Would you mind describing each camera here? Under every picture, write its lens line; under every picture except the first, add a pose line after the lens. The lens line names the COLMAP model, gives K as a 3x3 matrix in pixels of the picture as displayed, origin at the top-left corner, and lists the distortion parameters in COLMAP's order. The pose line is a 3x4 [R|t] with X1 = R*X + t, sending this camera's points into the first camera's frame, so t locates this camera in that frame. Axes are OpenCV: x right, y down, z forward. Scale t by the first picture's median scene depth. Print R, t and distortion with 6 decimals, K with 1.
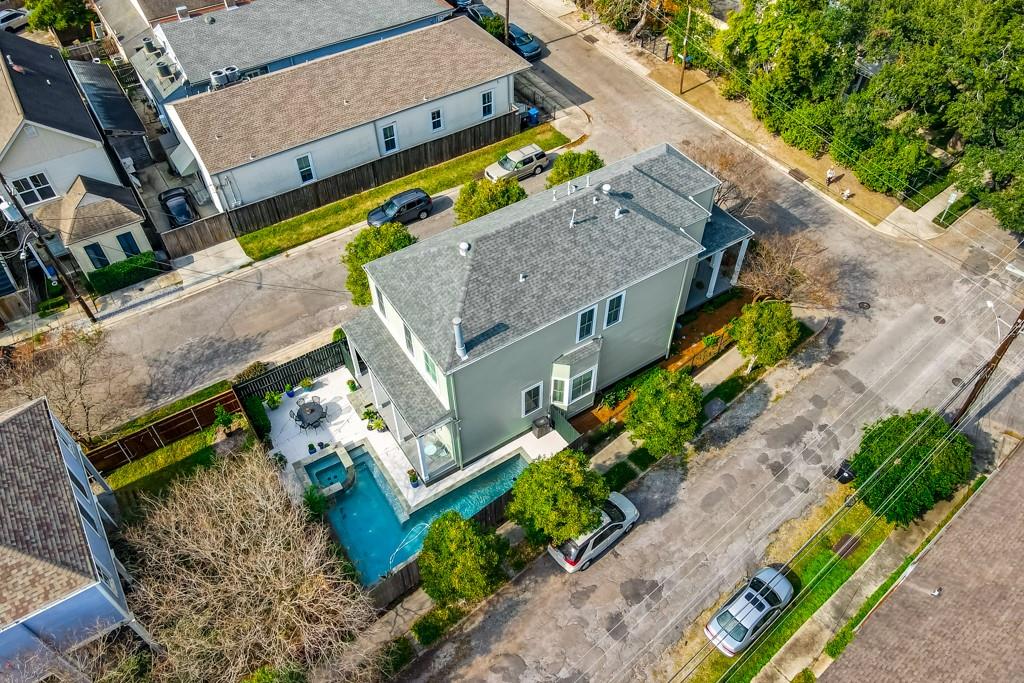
lens RADIAL K [[743.6, 0, 513.1], [0, 743.6, 363.1], [0, 0, 1]] dist [0.001918, 0.001134]
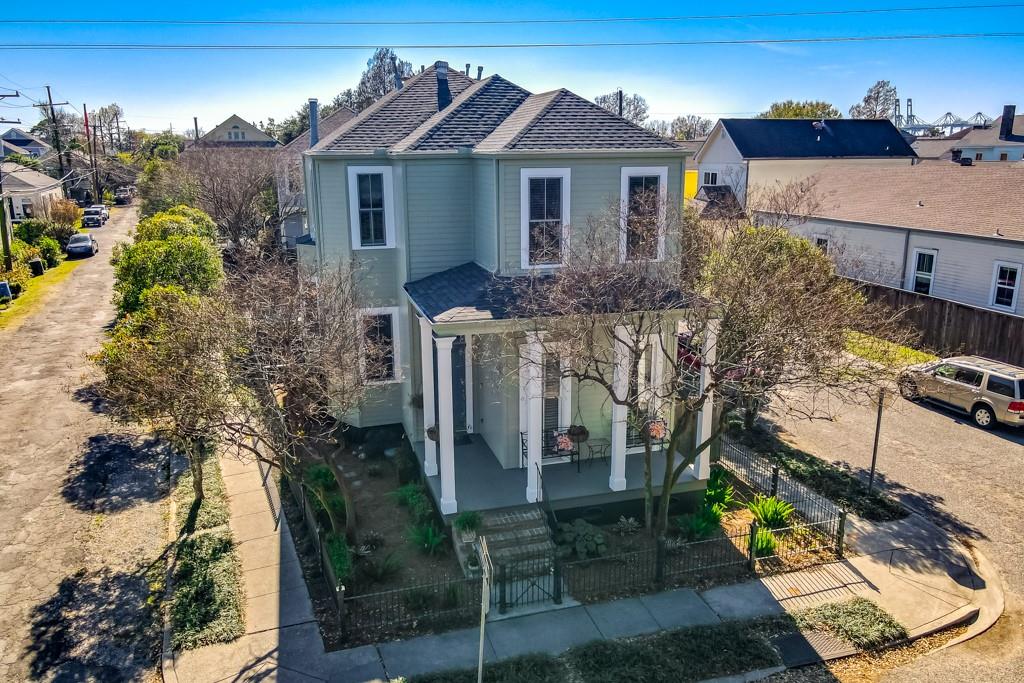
lens RADIAL K [[743.6, 0, 513.1], [0, 743.6, 363.1], [0, 0, 1]] dist [0.001918, 0.001134]
pose [[-0.291281, 0.268277, -0.918250, 0.495130], [-0.714997, 0.576655, 0.395283, -0.263371], [0.635558, 0.771684, 0.023849, 0.835706]]
